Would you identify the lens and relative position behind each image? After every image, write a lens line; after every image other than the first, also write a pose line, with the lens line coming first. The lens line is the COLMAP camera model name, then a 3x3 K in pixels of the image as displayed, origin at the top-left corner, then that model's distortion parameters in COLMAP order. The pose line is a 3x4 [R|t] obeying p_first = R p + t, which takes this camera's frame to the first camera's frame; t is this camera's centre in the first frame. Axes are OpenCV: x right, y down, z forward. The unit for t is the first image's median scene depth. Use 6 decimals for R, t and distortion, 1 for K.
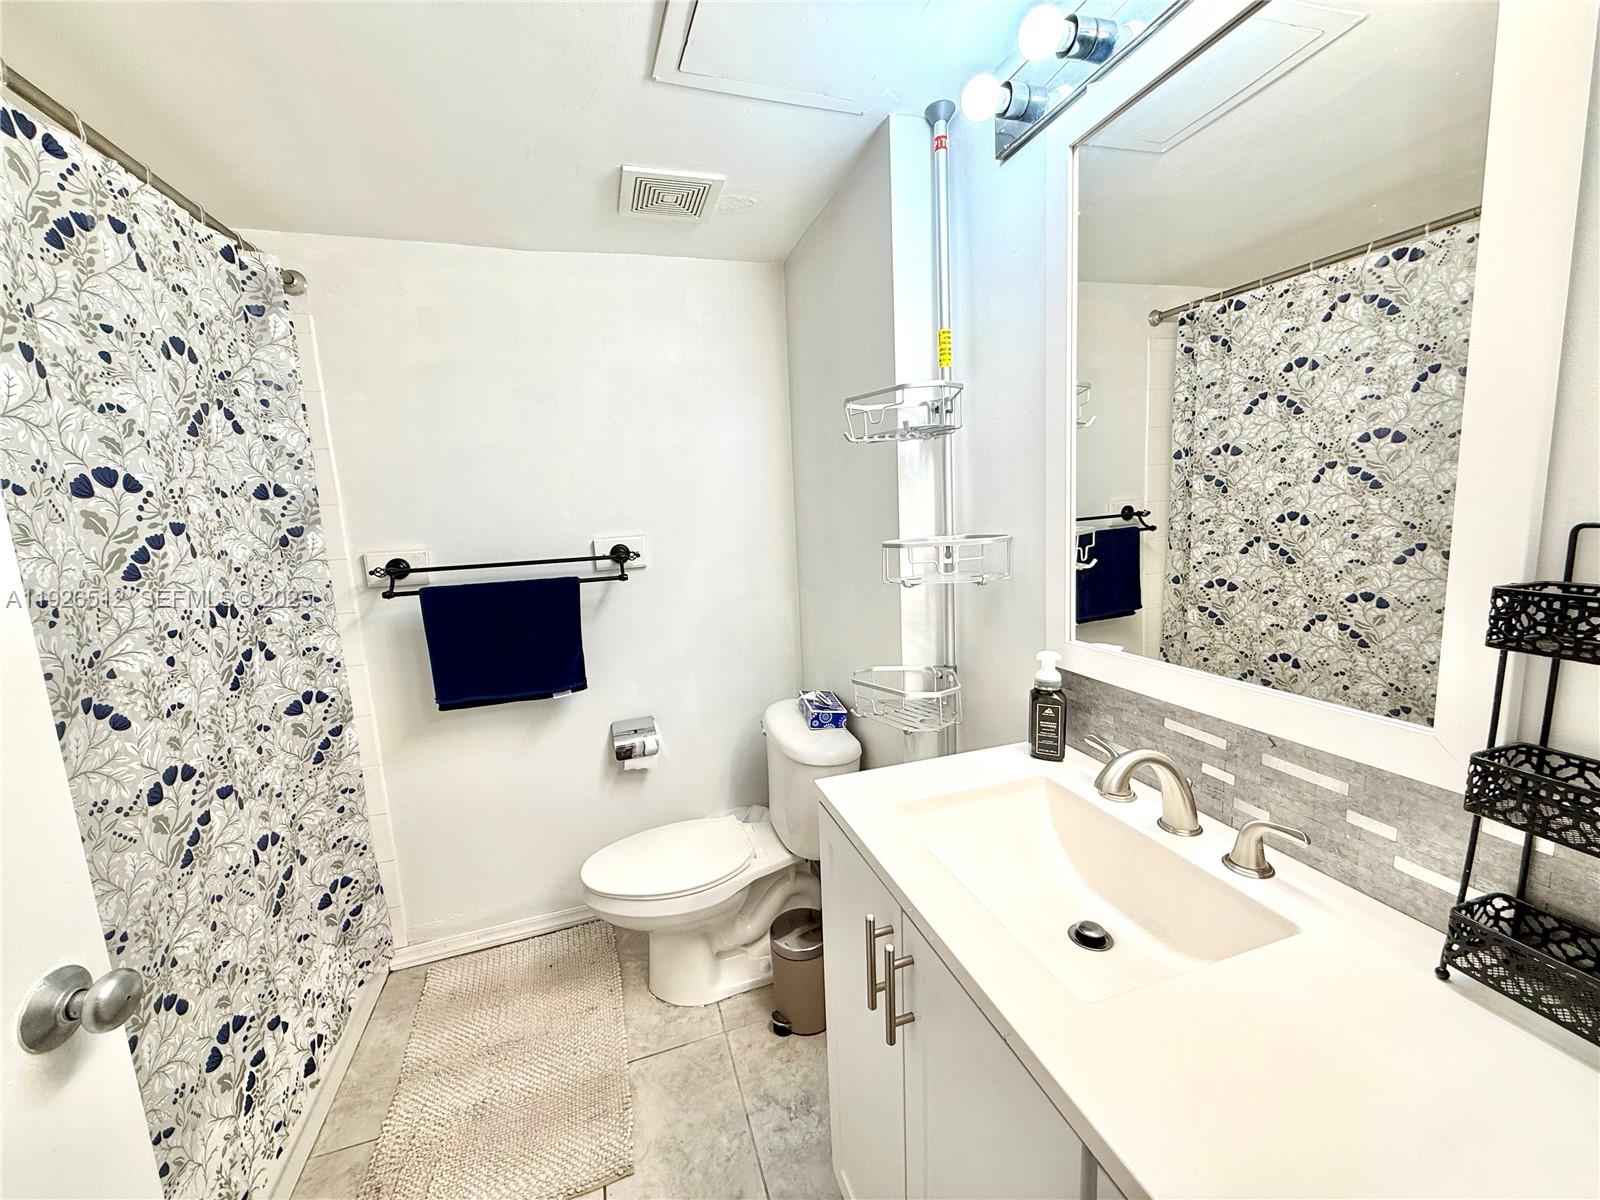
lens RADIAL K [[638.1, 0, 794.2], [0, 638.1, 596.5], [0, 0, 1]] dist [0.002539, -0.000274]
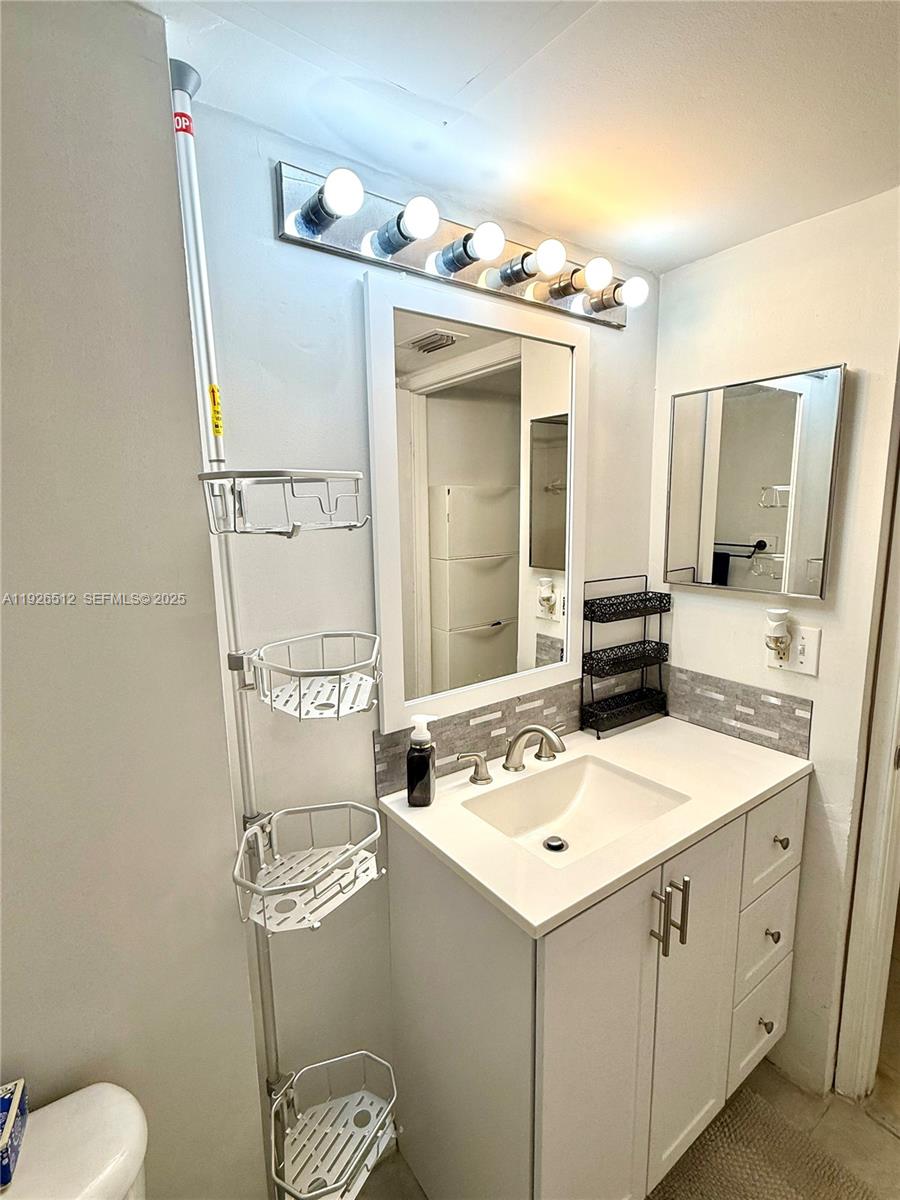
lens RADIAL K [[570.8, 0, 449.0], [0, 570.8, 600.4], [0, 0, 1]] dist [0.000548, 0.000017]
pose [[-0.307108, -0.096094, 0.946811, -0.467675], [0.175109, 0.972197, 0.155469, -0.214450], [-0.935426, 0.213541, -0.281742, 0.912972]]
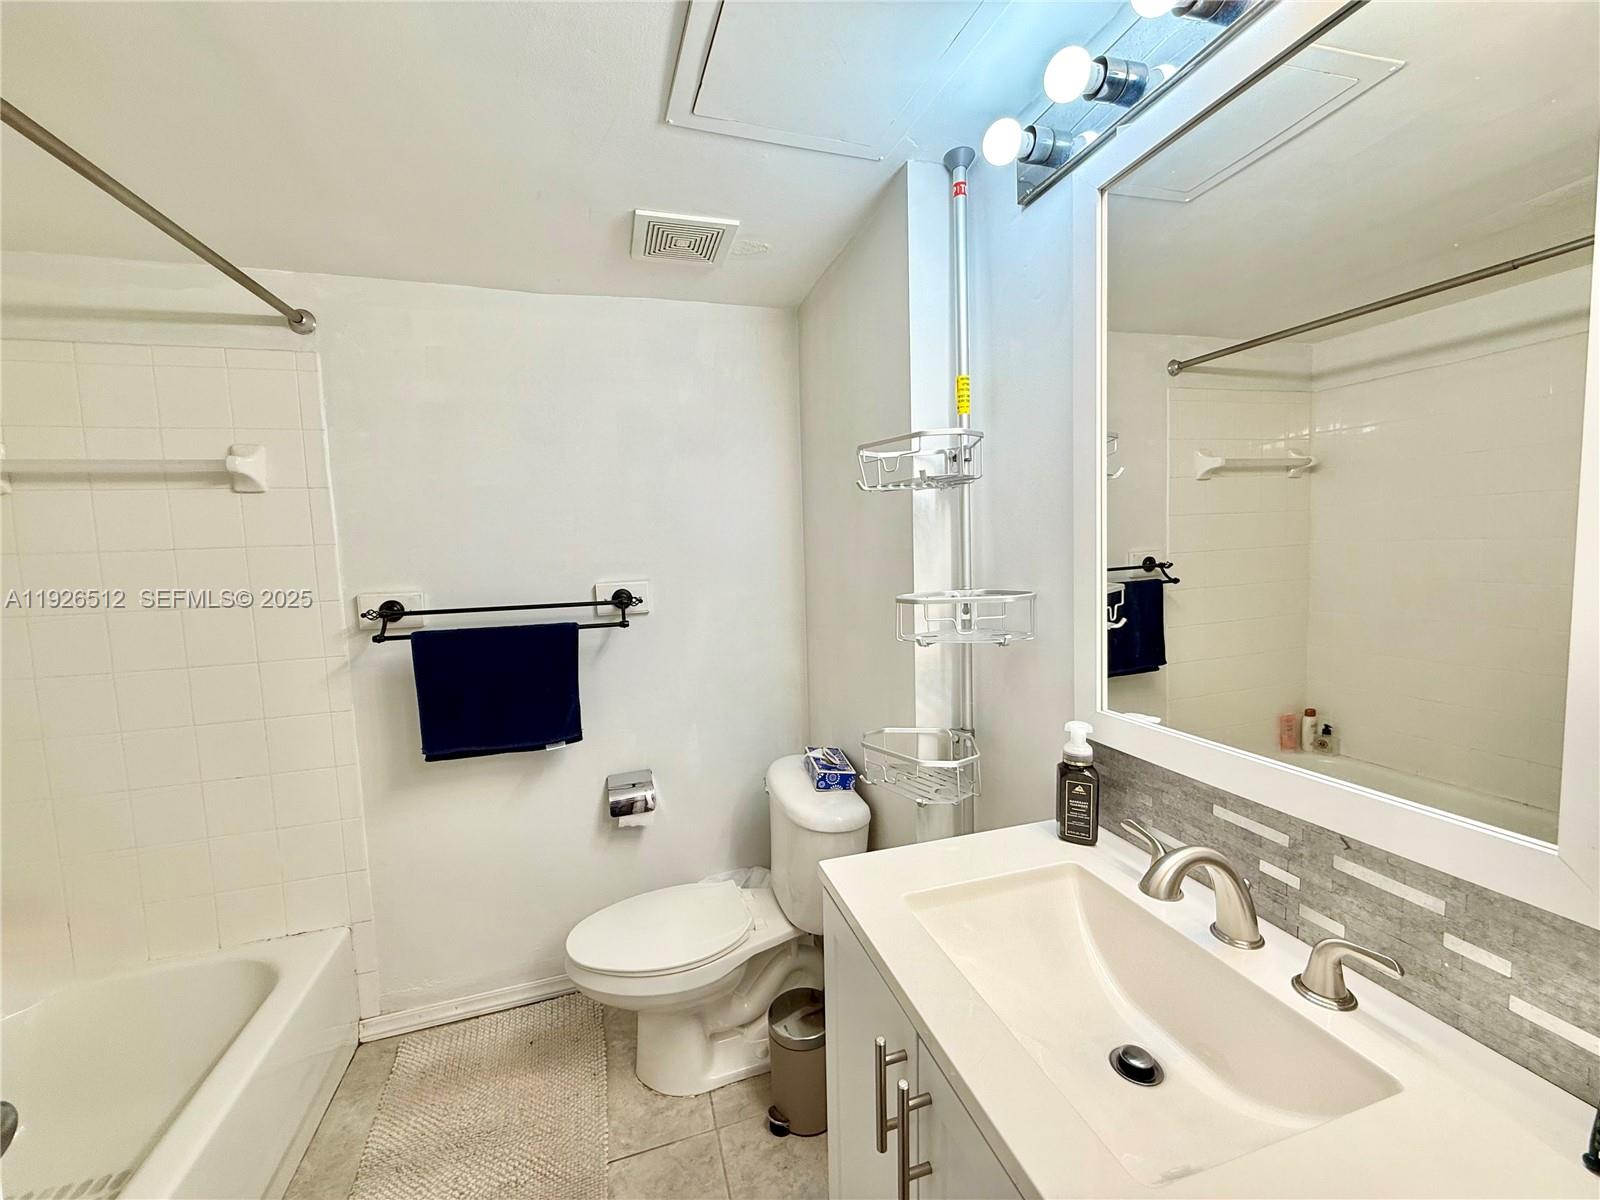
lens RADIAL K [[638.1, 0, 793.4], [0, 638.1, 597.0], [0, 0, 1]] dist [0.002539, -0.000274]
pose [[0.999699, 0.018222, -0.016427, 0.002603], [-0.019194, 0.997945, -0.061135, -0.021766], [0.015279, 0.061432, 0.997994, 0.055485]]
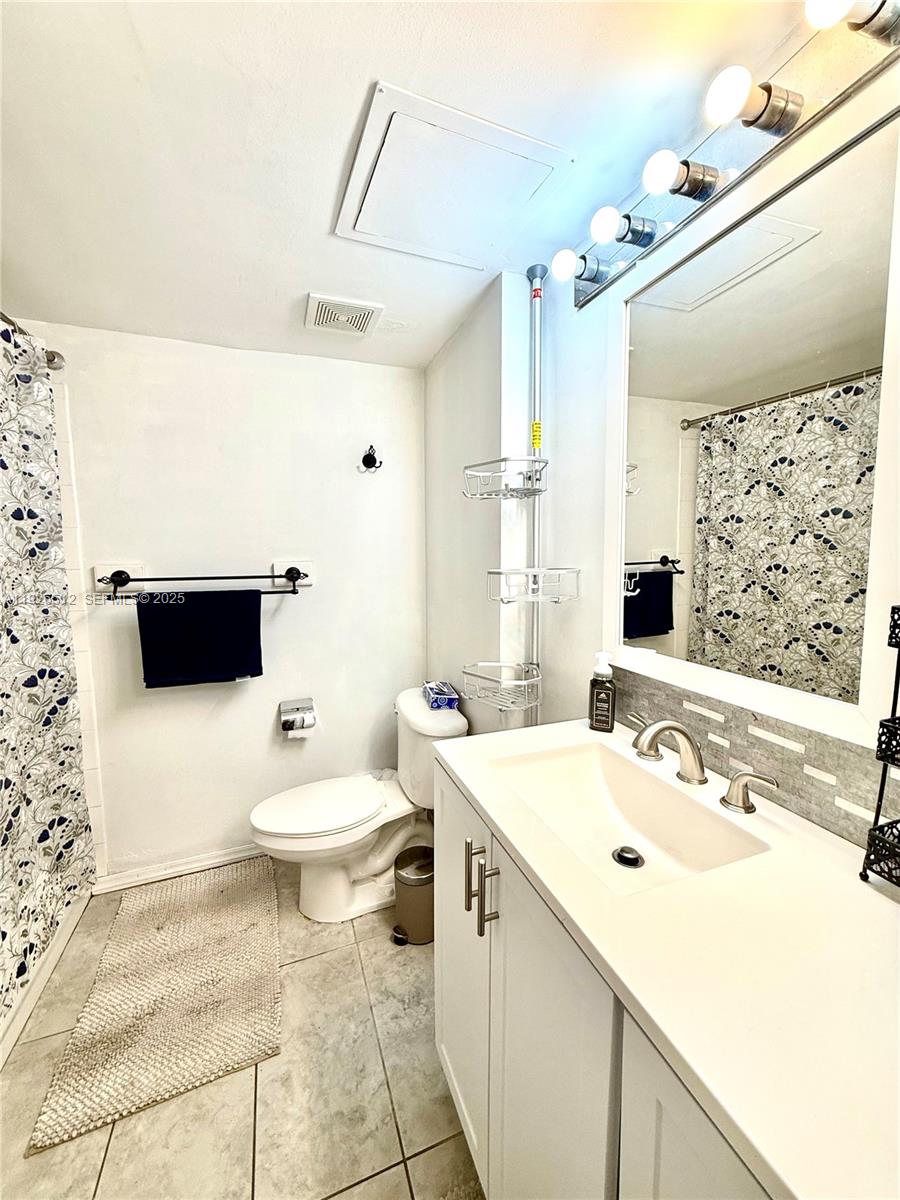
lens RADIAL K [[478.6, 0, 449.8], [0, 478.6, 594.3], [0, 0, 1]] dist [0.002539, -0.000274]
pose [[0.997820, 0.037375, 0.054395, 0.001995], [-0.034685, 0.998167, -0.049586, 0.018060], [-0.056148, 0.047592, 0.997288, -0.020529]]
